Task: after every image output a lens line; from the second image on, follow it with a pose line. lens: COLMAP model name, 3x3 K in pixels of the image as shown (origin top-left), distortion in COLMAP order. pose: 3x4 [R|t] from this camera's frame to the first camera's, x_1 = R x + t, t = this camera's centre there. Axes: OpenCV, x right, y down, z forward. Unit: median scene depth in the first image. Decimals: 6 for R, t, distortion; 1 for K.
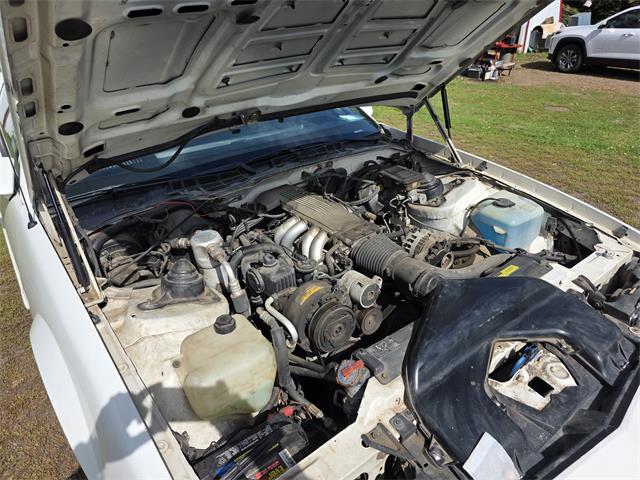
lens RADIAL K [[428.5, 0, 325.0], [0, 428.5, 242.4], [0, 0, 1]] dist [0.022970, -0.010320]
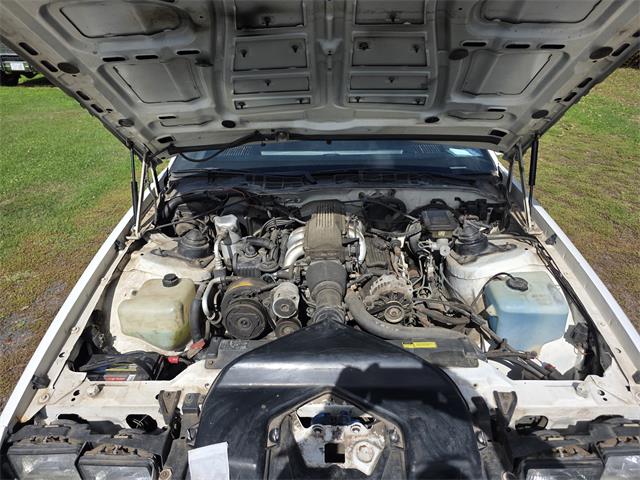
lens RADIAL K [[429.6, 0, 314.2], [0, 429.6, 239.8], [0, 0, 1]] dist [0.042732, -0.001285]
pose [[0.776531, 0.299539, -0.554325, 0.559413], [-0.308105, 0.947930, 0.080619, -0.120322], [0.549610, 0.108188, 0.828386, 0.073692]]
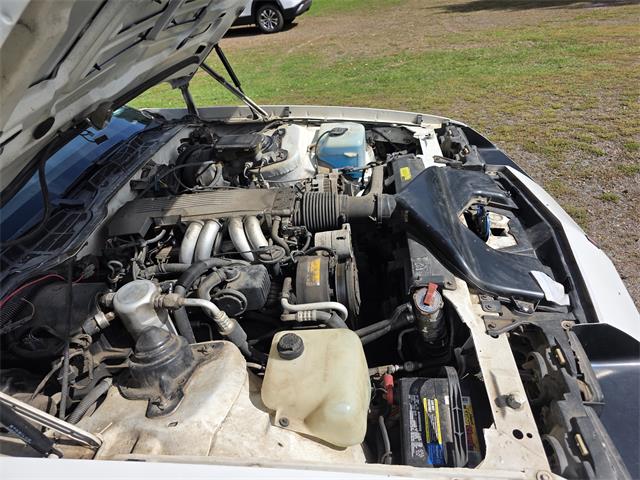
lens RADIAL K [[436.0, 0, 322.4], [0, 436.0, 238.4], [0, 0, 1]] dist [0.030922, -0.002782]
pose [[0.662379, -0.456384, 0.594111, -0.395368], [0.445348, 0.877566, 0.177607, -0.069210], [-0.602428, 0.146943, 0.784531, 0.200653]]
